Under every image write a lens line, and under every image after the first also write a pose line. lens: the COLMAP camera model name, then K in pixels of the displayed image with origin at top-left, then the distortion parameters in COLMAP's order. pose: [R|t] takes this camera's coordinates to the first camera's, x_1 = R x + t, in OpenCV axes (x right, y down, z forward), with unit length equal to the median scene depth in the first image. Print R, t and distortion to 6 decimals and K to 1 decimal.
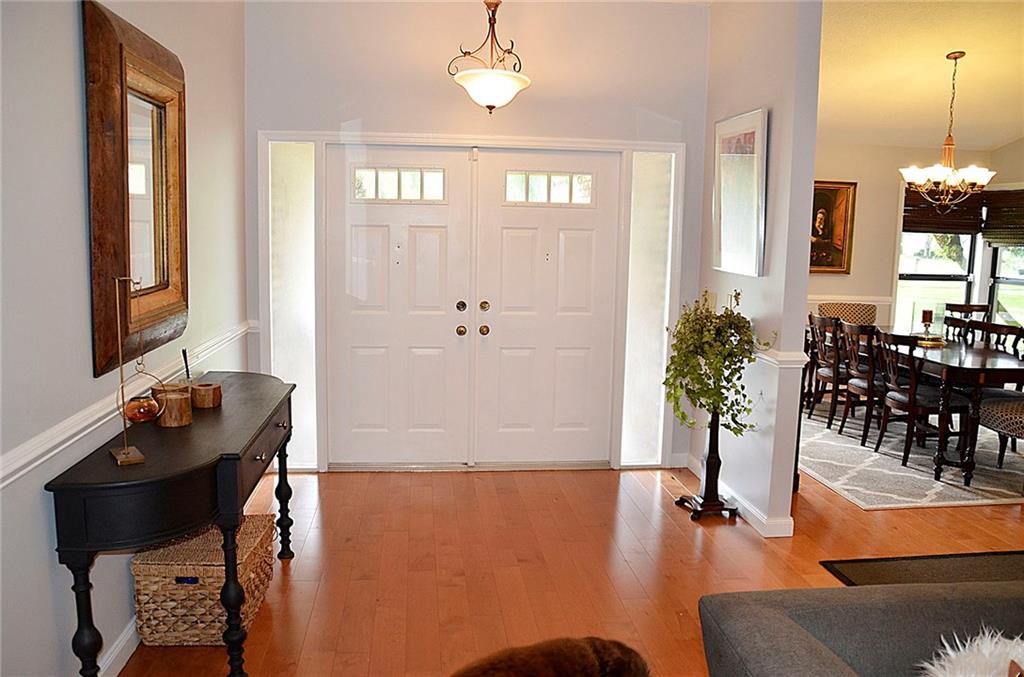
lens RADIAL K [[816.4, 0, 510.5], [0, 816.4, 349.7], [0, 0, 1]] dist [-0.162174, 0.135440]
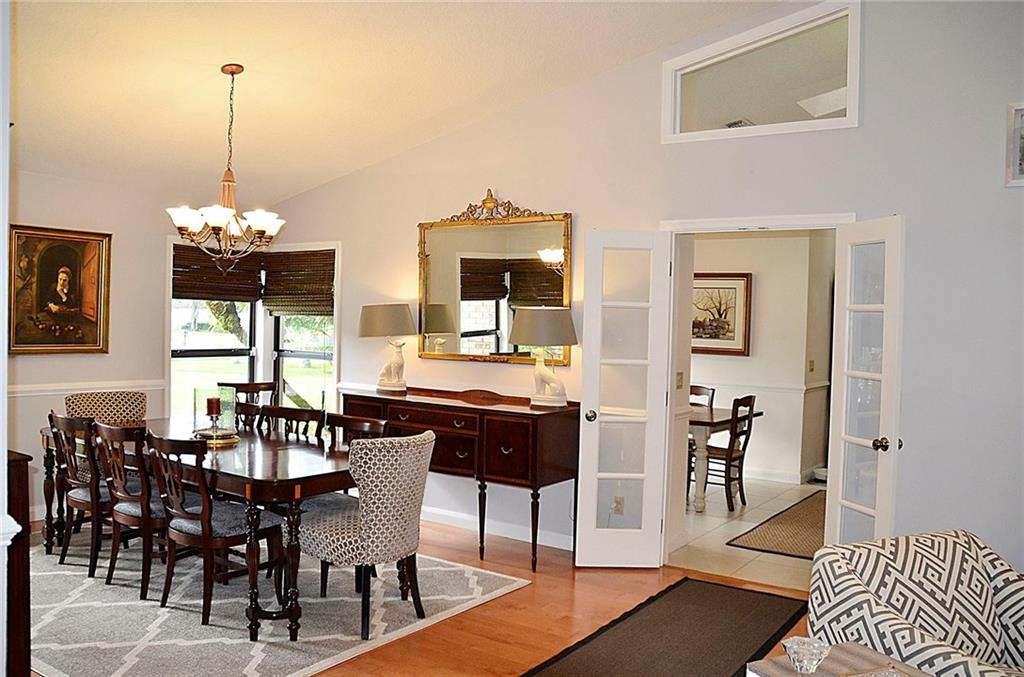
lens RADIAL K [[816.4, 0, 510.5], [0, 816.4, 349.7], [0, 0, 1]] dist [-0.162174, 0.135440]
pose [[0.650558, -0.025505, 0.759028, 0.133998], [0.095723, 0.994219, -0.048636, -0.031768], [-0.753400, 0.104297, 0.649239, 0.282216]]
